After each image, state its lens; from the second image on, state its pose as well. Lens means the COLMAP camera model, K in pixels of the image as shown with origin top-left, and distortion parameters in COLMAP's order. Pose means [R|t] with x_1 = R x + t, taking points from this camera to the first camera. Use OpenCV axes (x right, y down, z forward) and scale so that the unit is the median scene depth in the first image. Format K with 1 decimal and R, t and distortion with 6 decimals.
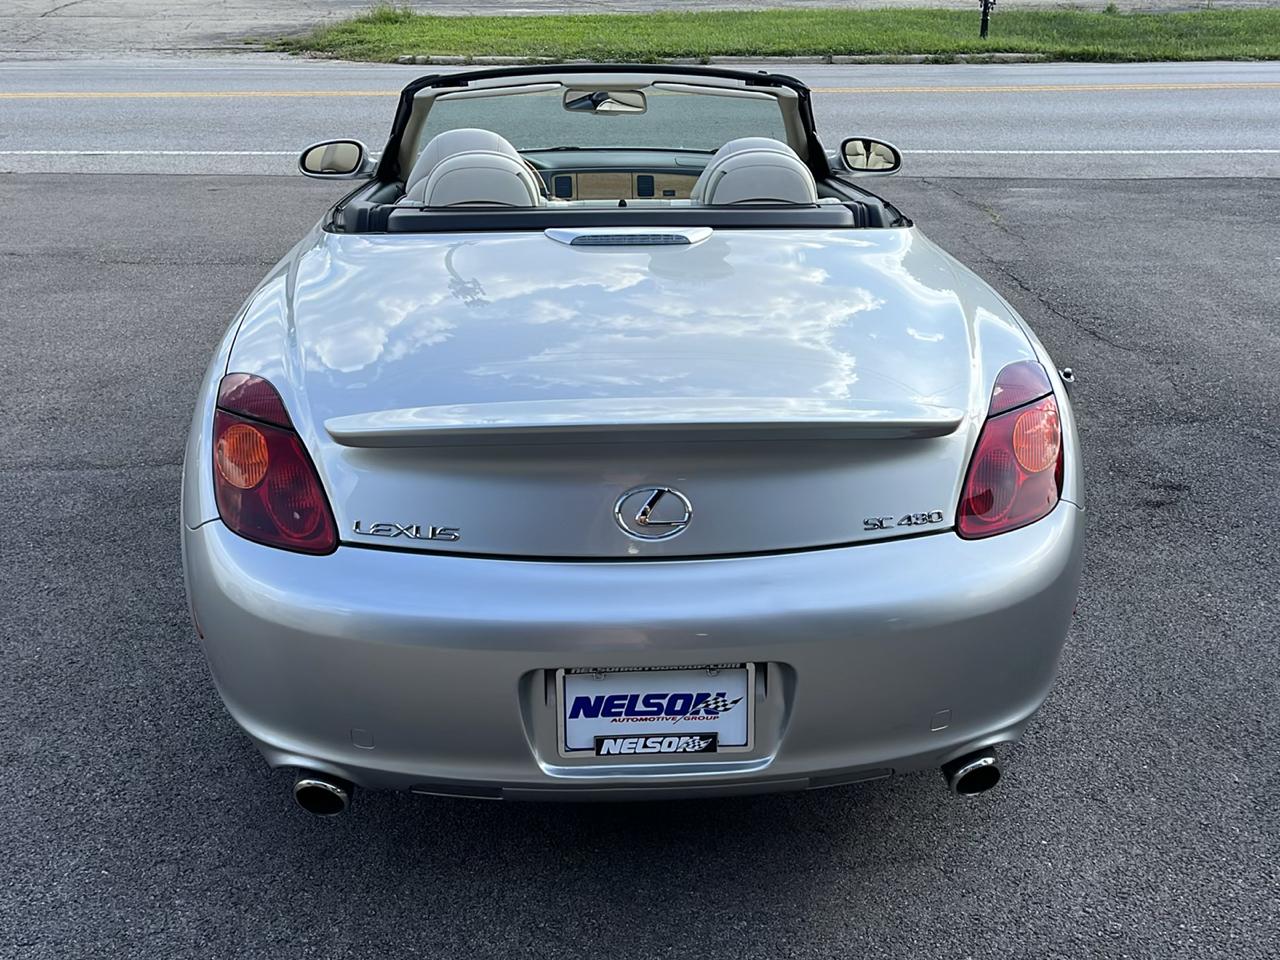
lens RADIAL K [[1261.9, 0, 645.6], [0, 1261.9, 480.3], [0, 0, 1]] dist [0.042534, -0.025153]
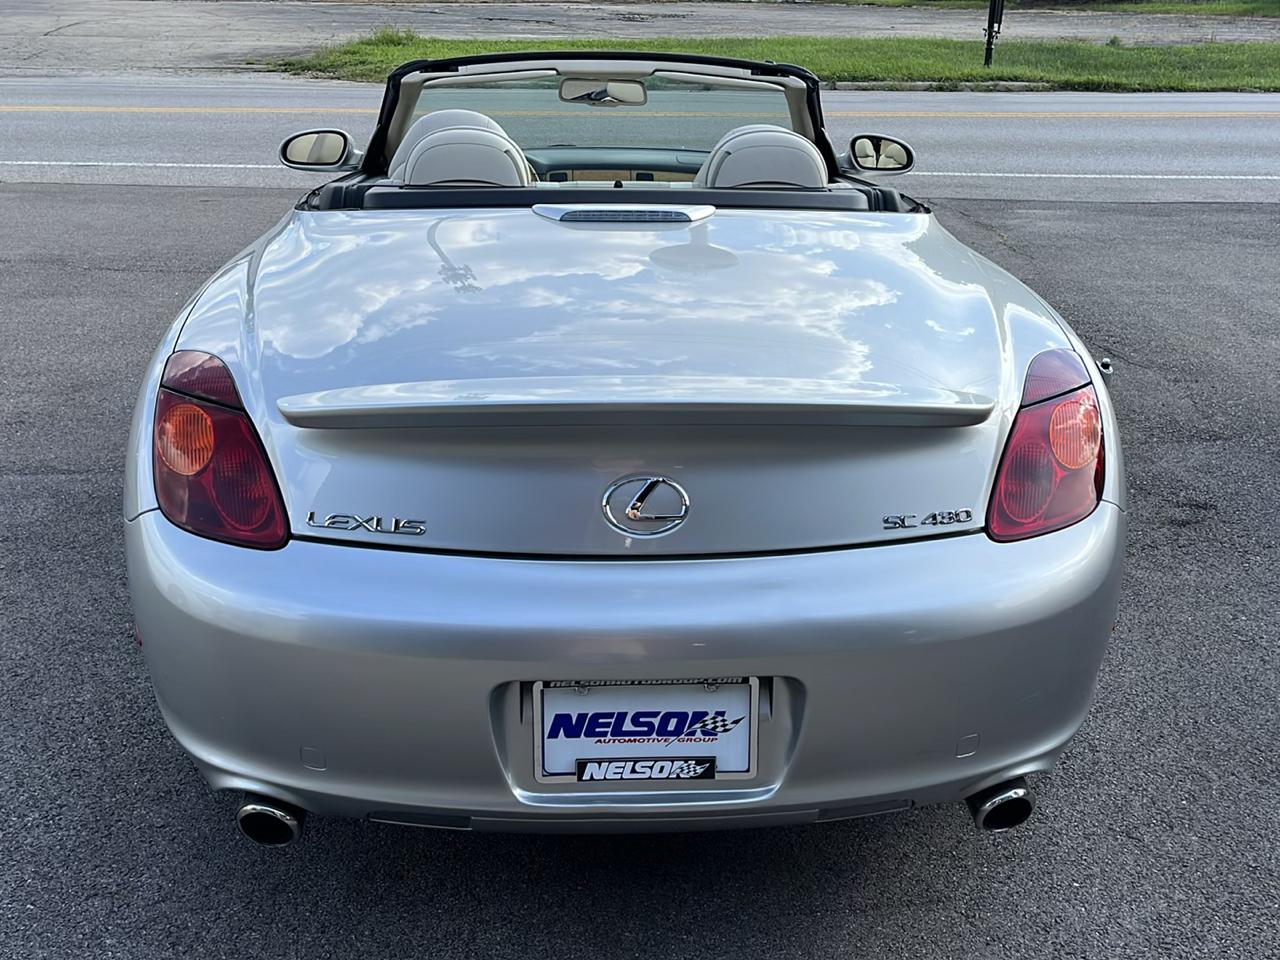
lens RADIAL K [[1261.9, 0, 645.6], [0, 1261.9, 480.3], [0, 0, 1]] dist [0.042534, -0.025153]
pose [[0.999929, 0.011891, 0.000994, 0.002637], [-0.011864, 0.999657, -0.023336, 0.015463], [-0.001271, 0.023322, 0.999727, 0.062401]]
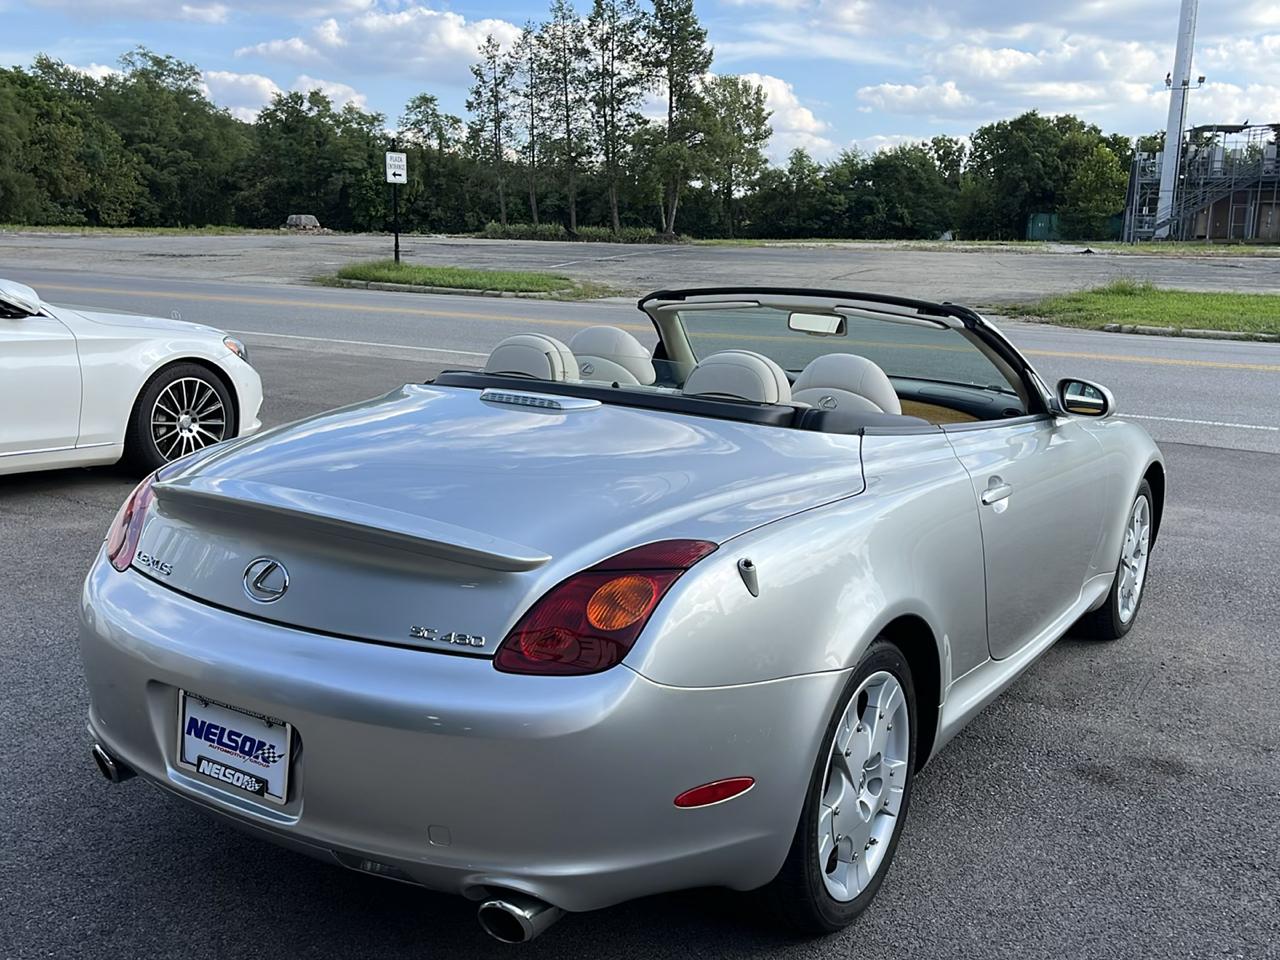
lens RADIAL K [[1259.3, 0, 636.2], [0, 1259.3, 484.6], [0, 0, 1]] dist [0.040435, -0.022696]
pose [[0.804043, 0.134666, -0.579120, 0.531982], [-0.246764, 0.961746, -0.118963, -0.003483], [0.540946, 0.238557, 0.806516, 0.100861]]
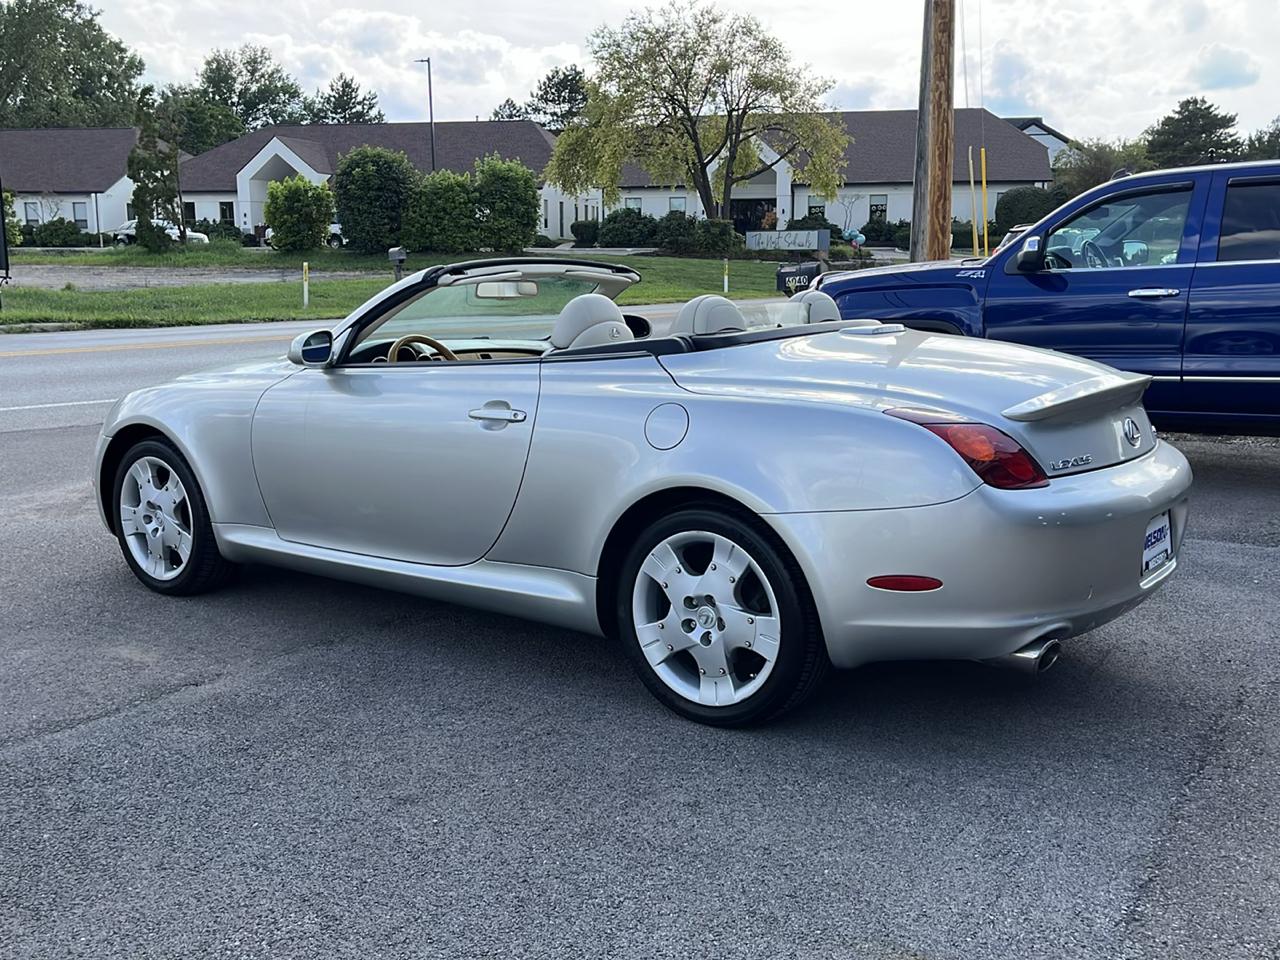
lens RADIAL K [[1261.9, 0, 645.6], [0, 1261.9, 480.3], [0, 0, 1]] dist [0.042534, -0.025153]
pose [[0.639594, -0.134237, 0.756901, -1.005143], [0.292254, 0.953162, -0.077915, 0.015621], [-0.710990, 0.271041, 0.648868, 0.174266]]
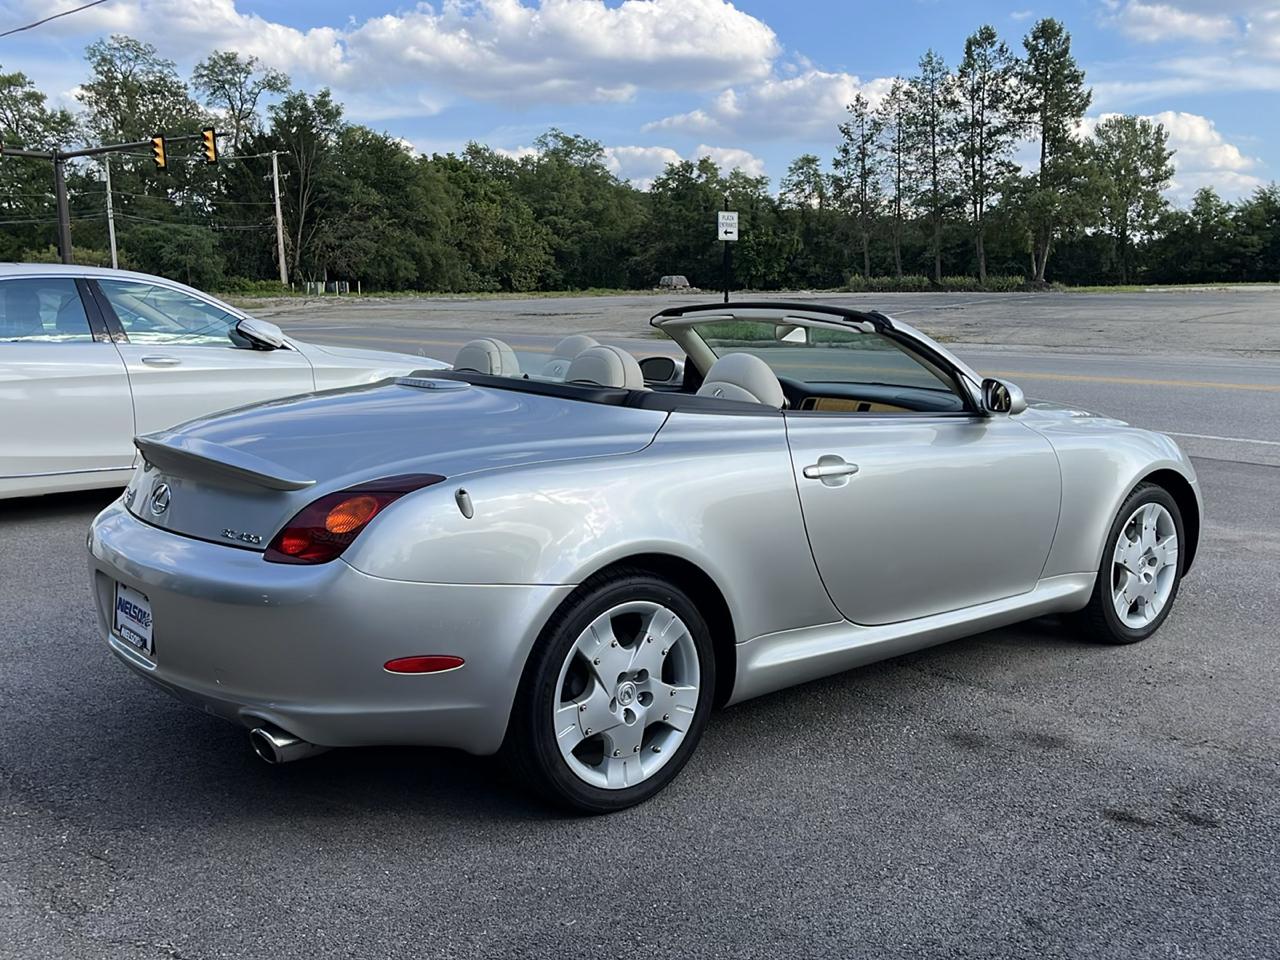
lens RADIAL K [[1261.9, 0, 645.6], [0, 1261.9, 480.3], [0, 0, 1]] dist [0.042534, -0.025153]
pose [[0.595181, 0.120371, -0.794525, 0.945952], [-0.302036, 0.949731, -0.082371, -0.030054], [0.744670, 0.289001, 0.601618, 0.240913]]
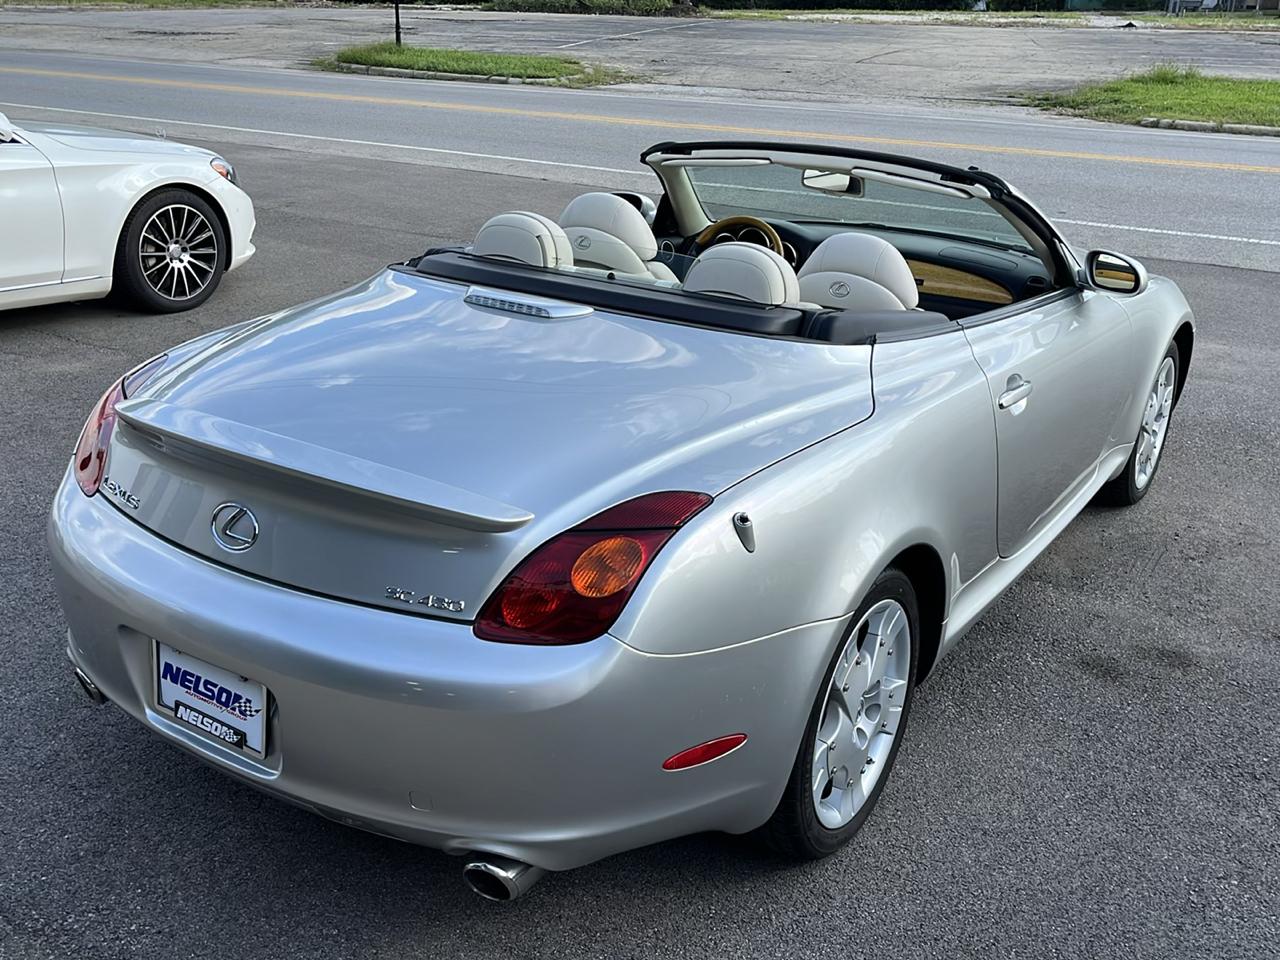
lens RADIAL K [[1259.3, 0, 636.2], [0, 1259.3, 484.6], [0, 0, 1]] dist [0.040435, -0.022696]
pose [[0.796844, 0.233884, -0.557080, 0.502799], [-0.250760, 0.966895, 0.047254, -0.085633], [0.549690, 0.102039, 0.829114, 0.128927]]
